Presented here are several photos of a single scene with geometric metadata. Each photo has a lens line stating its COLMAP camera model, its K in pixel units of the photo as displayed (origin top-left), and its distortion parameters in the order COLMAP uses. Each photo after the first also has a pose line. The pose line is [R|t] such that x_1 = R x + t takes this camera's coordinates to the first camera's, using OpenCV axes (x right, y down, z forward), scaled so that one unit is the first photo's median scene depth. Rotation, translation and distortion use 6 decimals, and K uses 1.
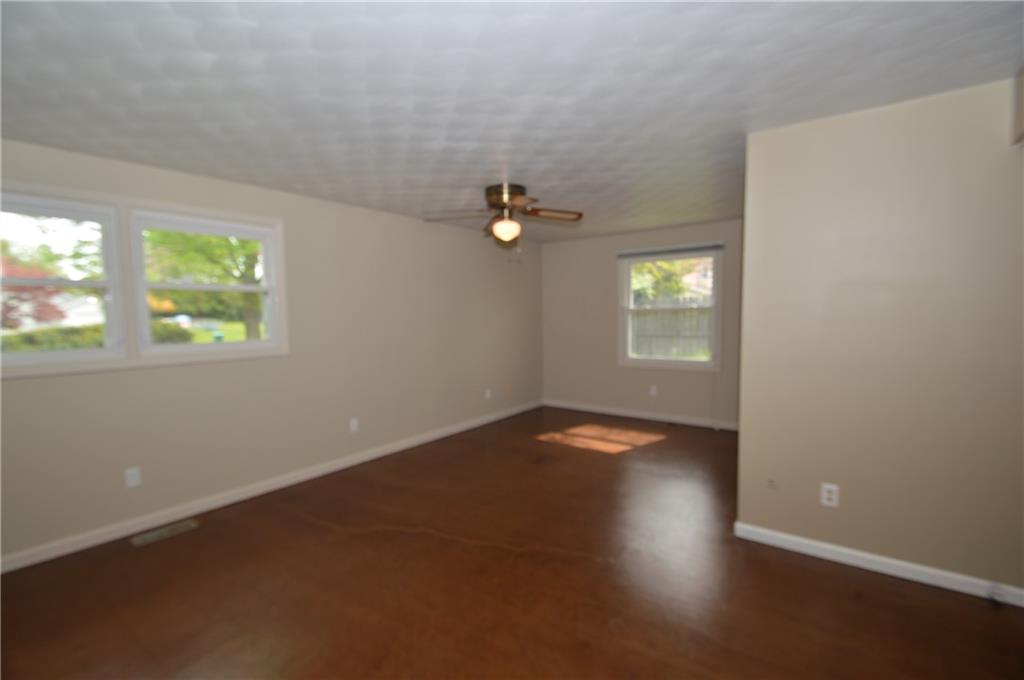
lens RADIAL K [[450.1, 0, 508.4], [0, 450.1, 337.3], [0, 0, 1]] dist [-0.004682, -0.006304]
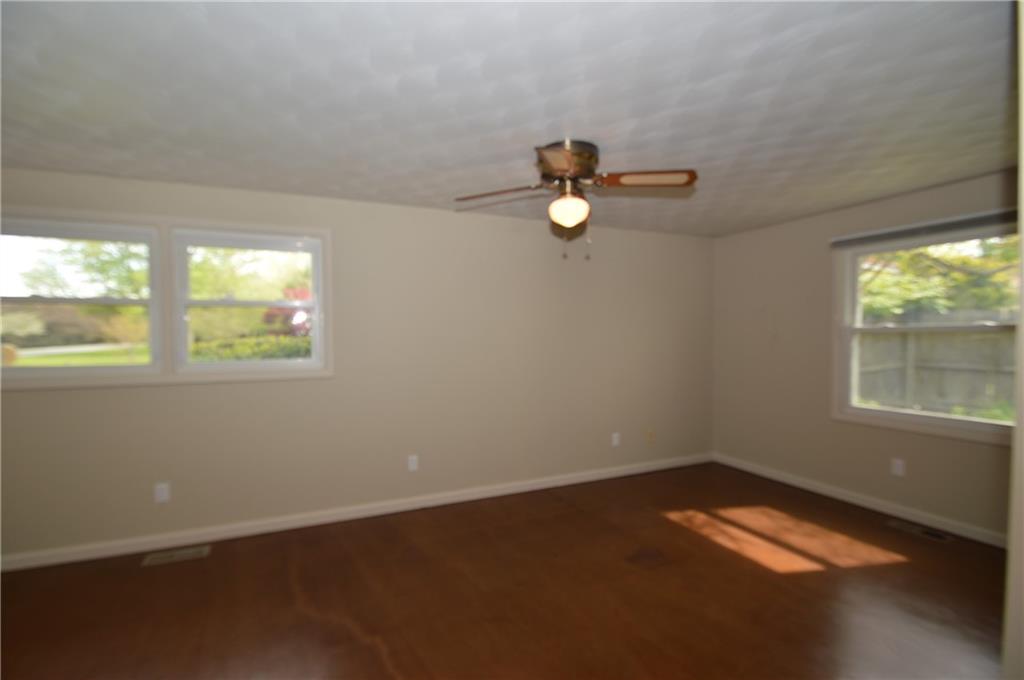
lens RADIAL K [[450.1, 0, 516.8], [0, 450.1, 339.5], [0, 0, 1]] dist [-0.004682, -0.006304]
pose [[0.873814, 0.015966, -0.485999, 0.252985], [-0.033803, 0.999037, -0.027957, -0.022408], [0.485085, 0.040857, 0.873512, 0.362504]]
